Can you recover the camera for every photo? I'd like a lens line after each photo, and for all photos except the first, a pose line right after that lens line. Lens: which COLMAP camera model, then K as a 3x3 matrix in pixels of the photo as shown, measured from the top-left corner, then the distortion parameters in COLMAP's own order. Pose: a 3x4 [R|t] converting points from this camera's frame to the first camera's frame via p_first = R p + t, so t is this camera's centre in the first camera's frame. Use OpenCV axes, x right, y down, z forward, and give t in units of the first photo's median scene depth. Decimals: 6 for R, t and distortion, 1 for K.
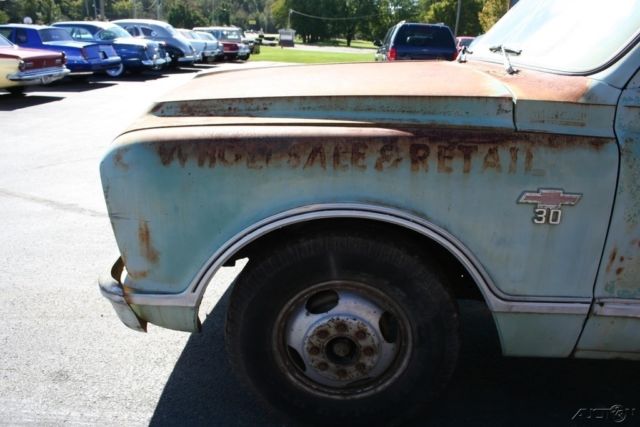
lens RADIAL K [[529.6, 0, 315.8], [0, 529.6, 223.5], [0, 0, 1]] dist [-0.164425, 0.136303]
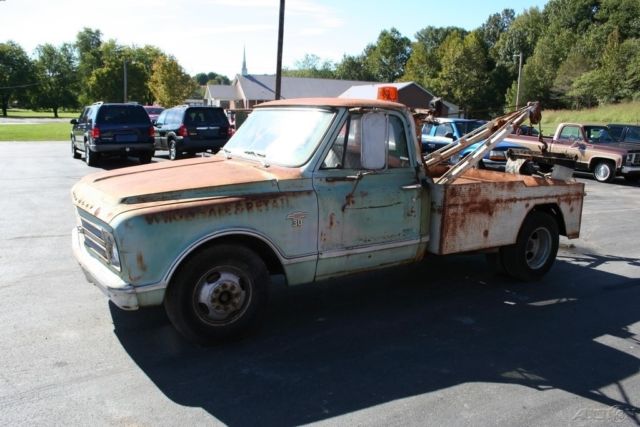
lens RADIAL K [[529.6, 0, 315.8], [0, 529.6, 223.5], [0, 0, 1]] dist [-0.164425, 0.136303]
pose [[0.821301, -0.139094, 0.553279, -0.839640], [0.199875, 0.978509, -0.050703, 0.126637], [-0.534336, 0.152229, 0.831452, -1.123146]]
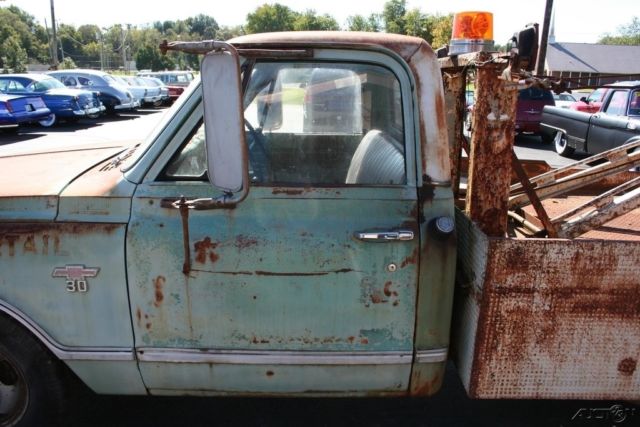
lens RADIAL K [[532.1, 0, 316.7], [0, 532.1, 226.9], [0, 0, 1]] dist [-0.166242, 0.136741]
pose [[0.998270, -0.038038, 0.044833, 0.871190], [0.040613, 0.997490, -0.057996, -0.054567], [-0.042515, 0.059716, 0.997310, -0.292425]]
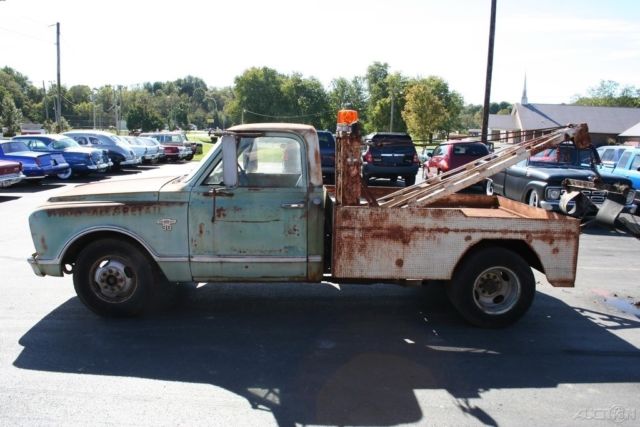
lens RADIAL K [[532.1, 0, 316.7], [0, 532.1, 226.9], [0, 0, 1]] dist [-0.166242, 0.136741]
pose [[0.996629, -0.036545, 0.073451, 0.979760], [0.048289, 0.985098, -0.165078, 0.482997], [-0.066323, 0.168069, 0.983542, -1.930562]]
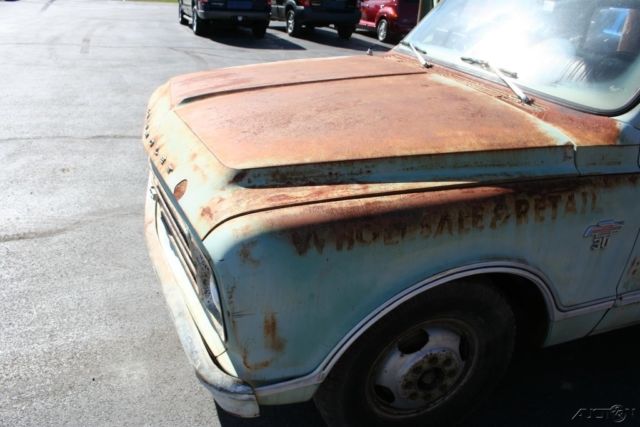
lens RADIAL K [[532.1, 0, 316.7], [0, 532.1, 226.9], [0, 0, 1]] dist [-0.166242, 0.136741]
pose [[0.921621, -0.148889, 0.358393, -0.521772], [0.100065, 0.983421, 0.151226, -0.263024], [-0.374968, -0.103511, 0.921241, 0.122543]]
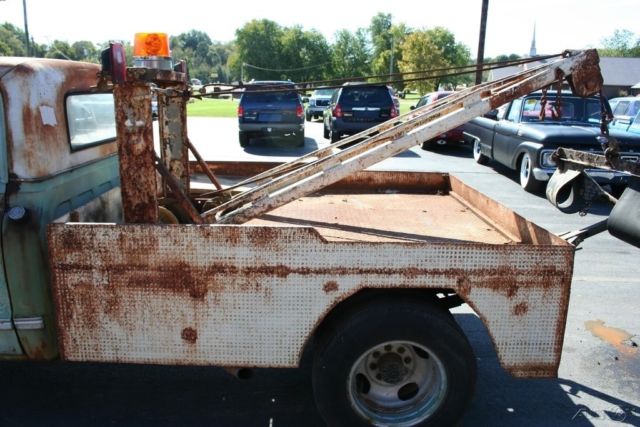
lens RADIAL K [[529.6, 0, 315.8], [0, 529.6, 223.5], [0, 0, 1]] dist [-0.164425, 0.136303]
pose [[0.997354, -0.047046, 0.055431, 1.892785], [0.051765, 0.994861, -0.087022, 0.070475], [-0.051053, 0.089661, 0.994663, -0.544152]]
